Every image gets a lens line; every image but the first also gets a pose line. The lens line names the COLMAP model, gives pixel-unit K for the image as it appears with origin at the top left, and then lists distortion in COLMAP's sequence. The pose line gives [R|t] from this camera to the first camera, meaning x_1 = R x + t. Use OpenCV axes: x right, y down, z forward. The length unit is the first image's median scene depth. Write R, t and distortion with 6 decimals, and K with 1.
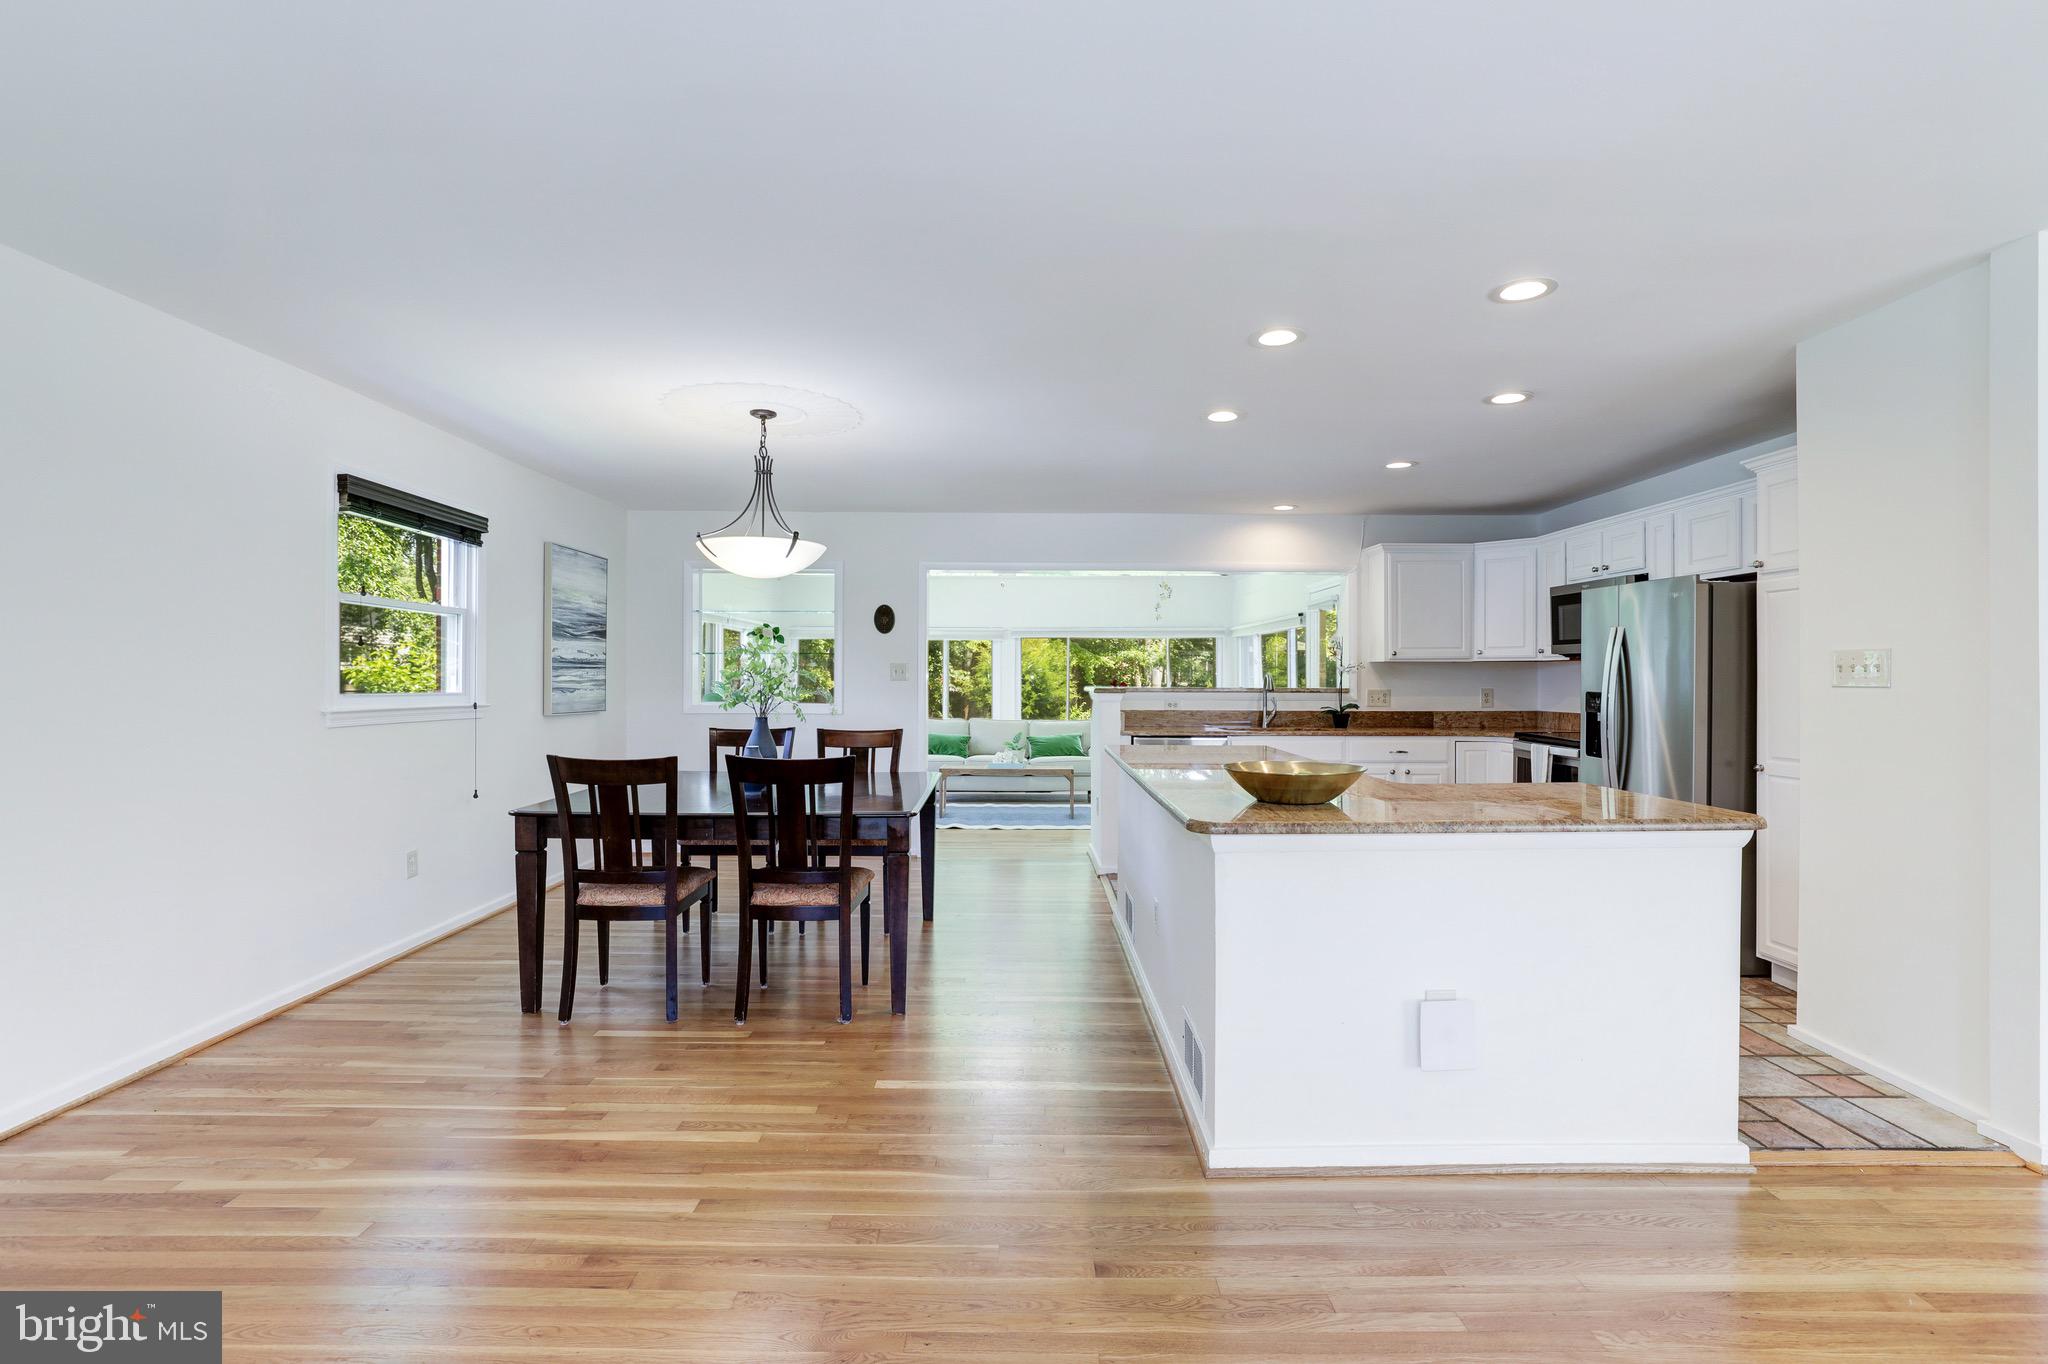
lens RADIAL K [[969.0, 0, 1022.3], [0, 969.0, 671.2], [0, 0, 1]] dist [-0.029099, 0.003826]
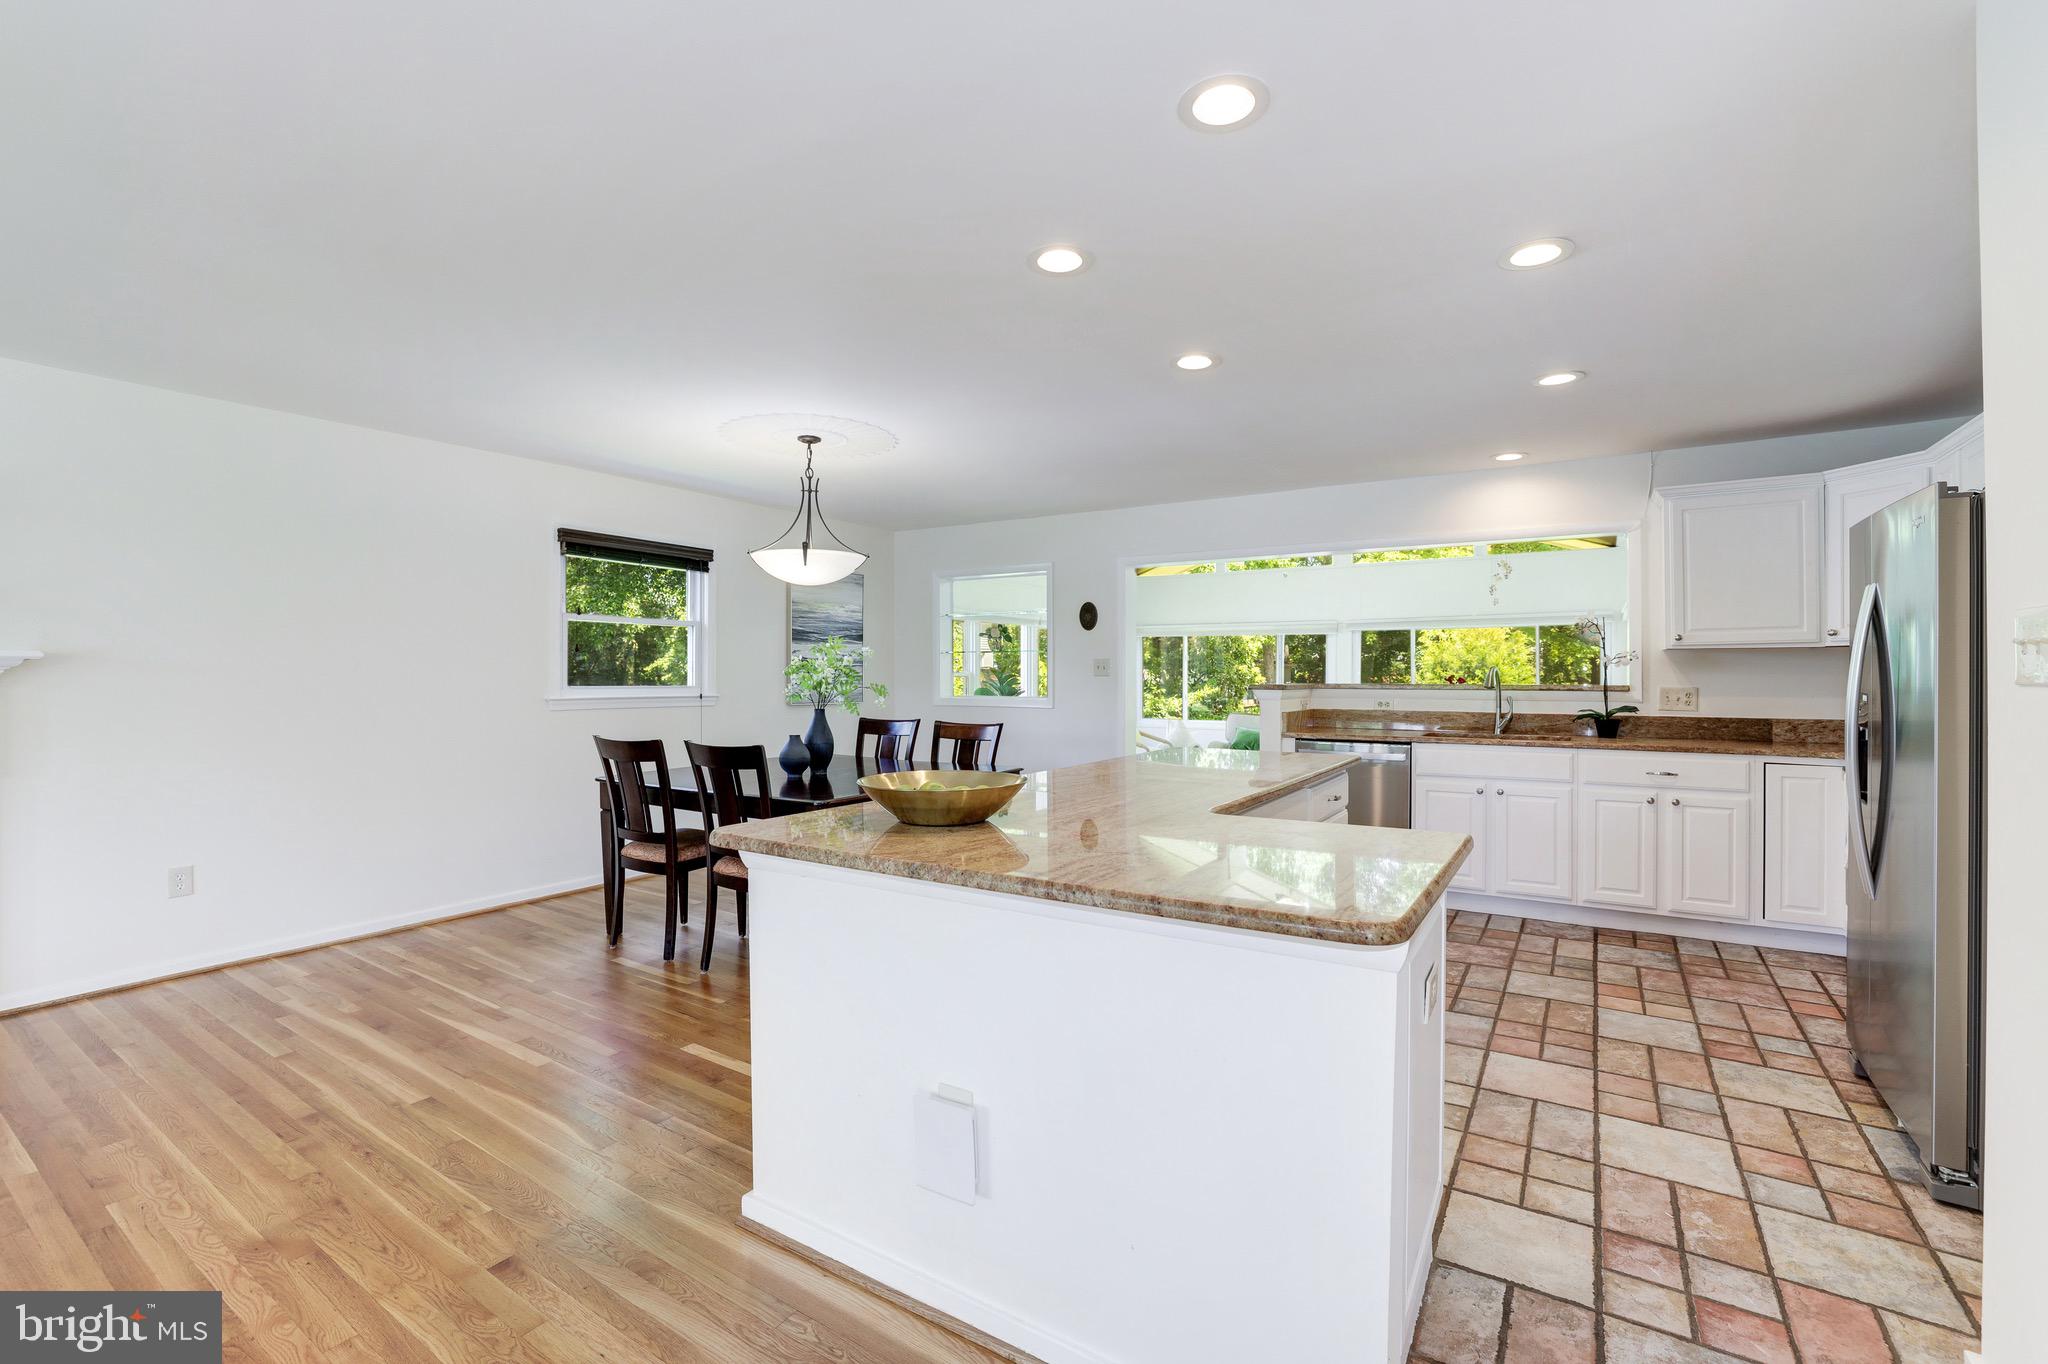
lens RADIAL K [[894.6, 0, 1015.7], [0, 894.6, 675.7], [0, 0, 1]] dist [-0.045105, 0.016171]
pose [[0.834226, -0.001671, -0.551419, 0.424163], [0.006782, 0.999951, 0.007231, 0.002596], [0.551380, -0.009772, 0.834197, 0.222977]]
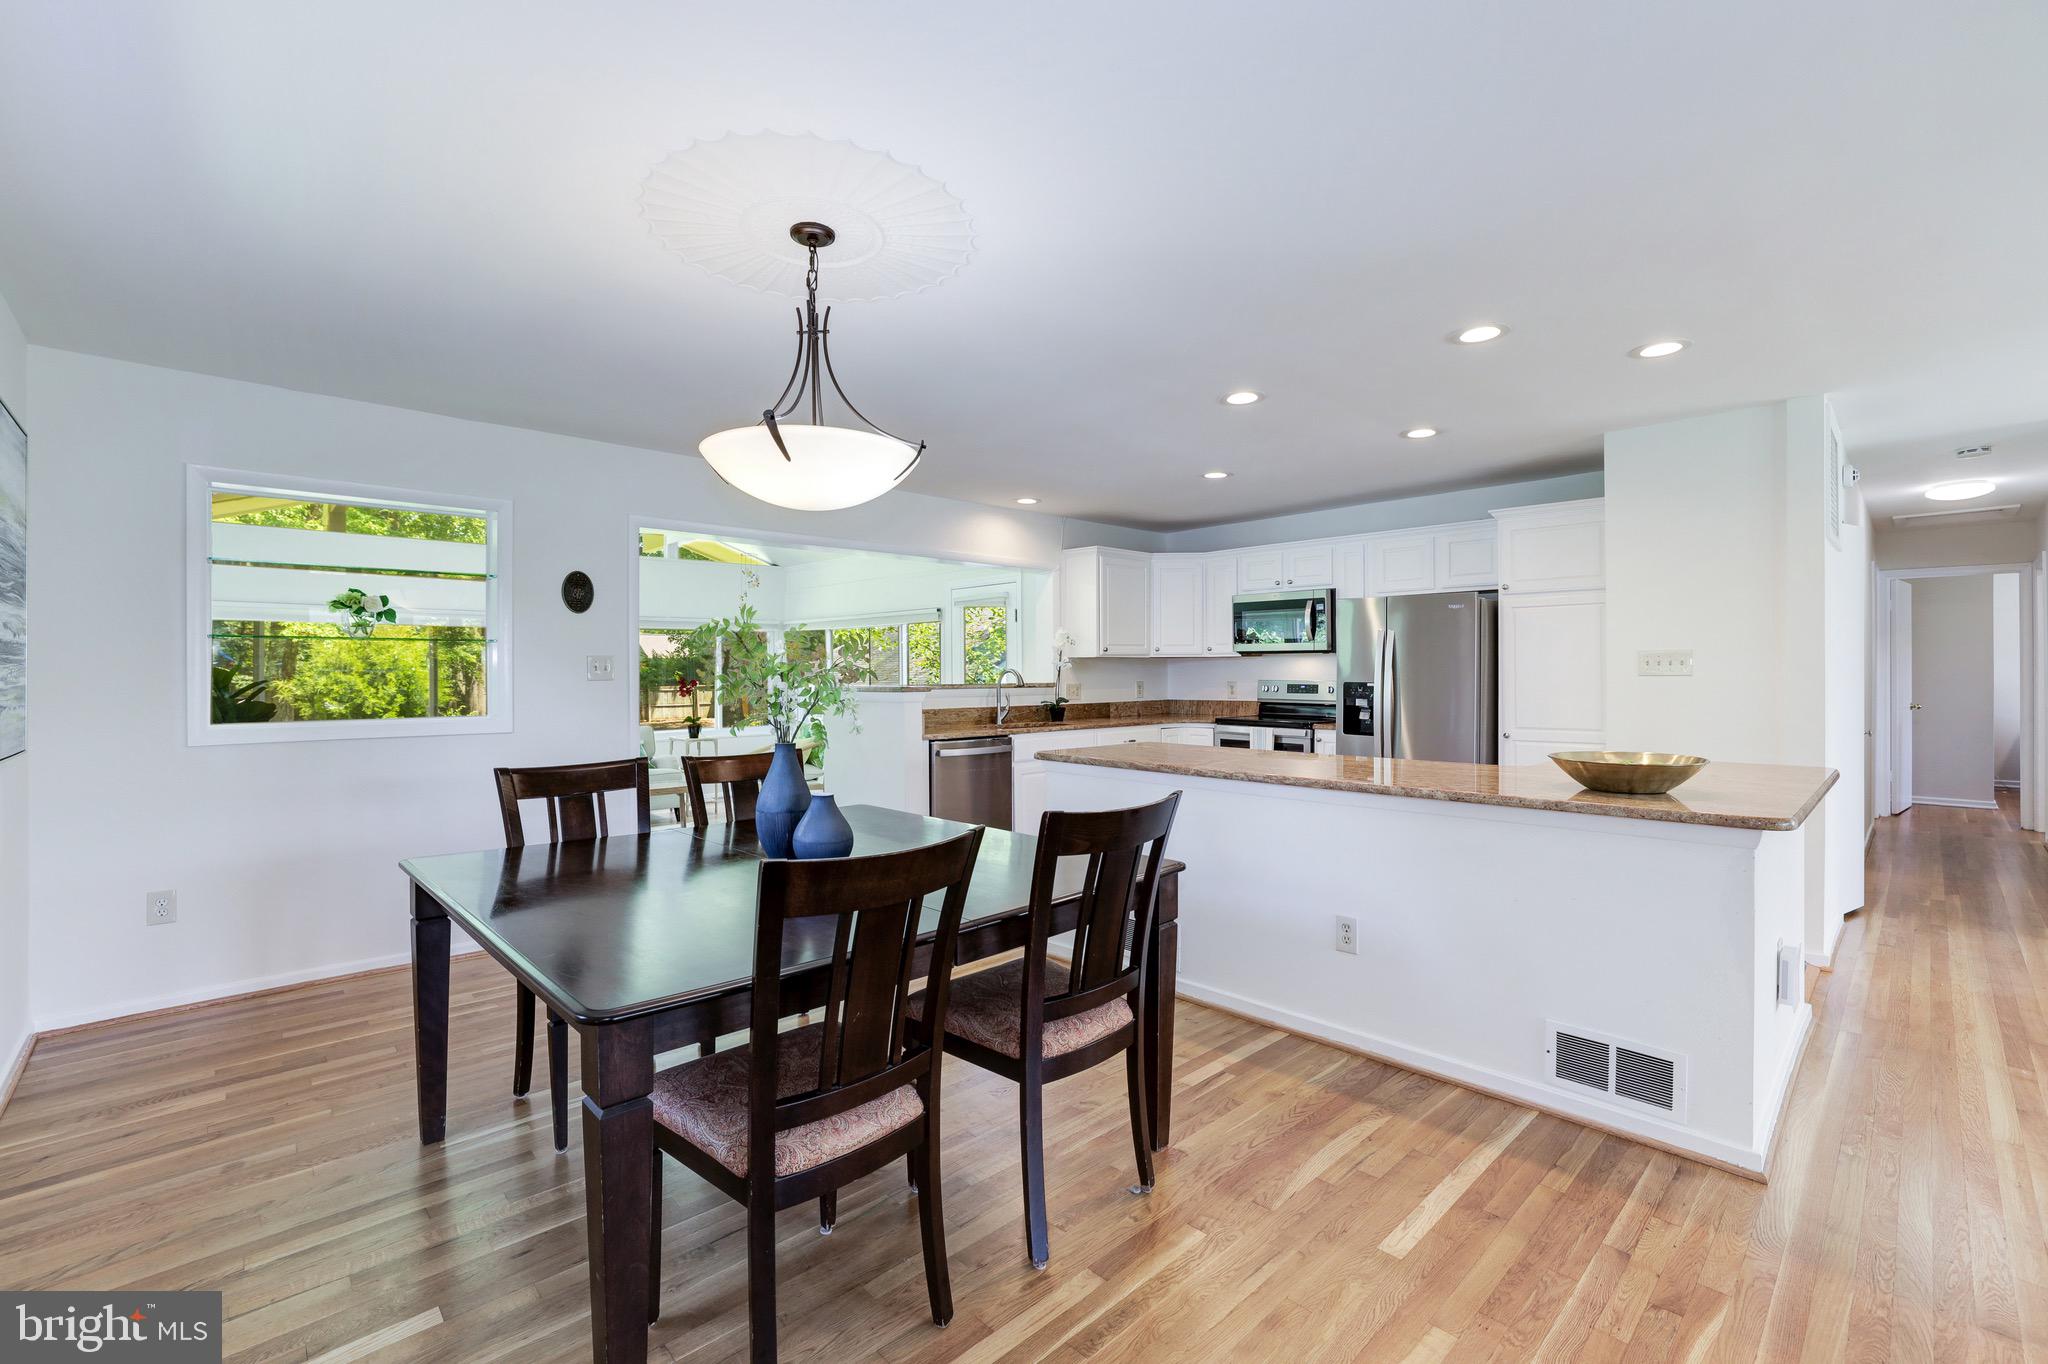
lens RADIAL K [[894.6, 0, 1033.5], [0, 894.6, 672.4], [0, 0, 1]] dist [-0.045105, 0.016171]
pose [[0.722262, -0.005874, 0.691594, -0.461120], [0.002744, 0.999980, 0.005627, 0.001433], [-0.691614, -0.002166, 0.722264, 0.428889]]
